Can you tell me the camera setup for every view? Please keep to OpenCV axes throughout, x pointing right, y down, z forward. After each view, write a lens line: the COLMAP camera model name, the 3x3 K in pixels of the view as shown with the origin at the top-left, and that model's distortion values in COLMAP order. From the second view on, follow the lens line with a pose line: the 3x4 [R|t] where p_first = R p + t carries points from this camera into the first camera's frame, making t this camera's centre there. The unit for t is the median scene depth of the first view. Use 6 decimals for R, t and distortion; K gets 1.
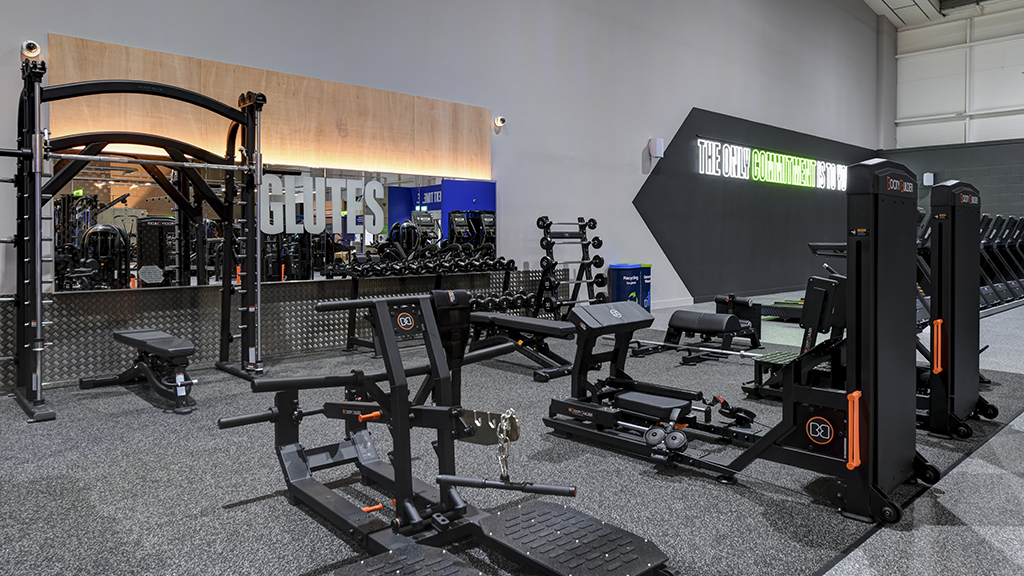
lens RADIAL K [[662.6, 0, 546.0], [0, 662.6, 247.7], [0, 0, 1]] dist [0.001344, -0.031059]
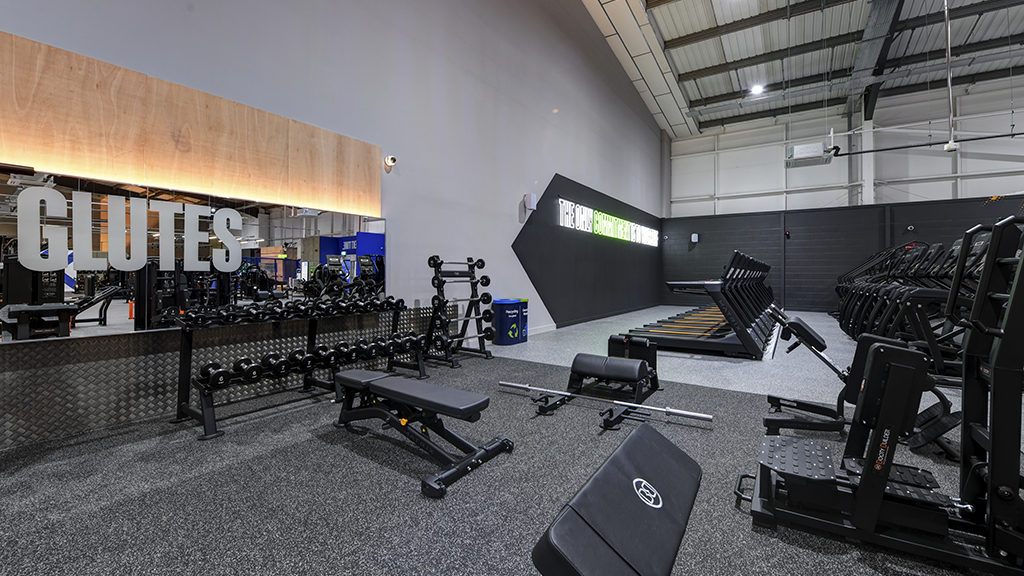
lens RADIAL K [[404.7, 0, 530.2], [0, 404.7, 276.0], [0, 0, 1]] dist [-0.022689, -0.000530]
pose [[0.972867, 0.003689, 0.231336, -0.003360], [-0.000878, 0.999925, -0.012250, -0.006665], [-0.231364, 0.011714, 0.972797, 0.286123]]
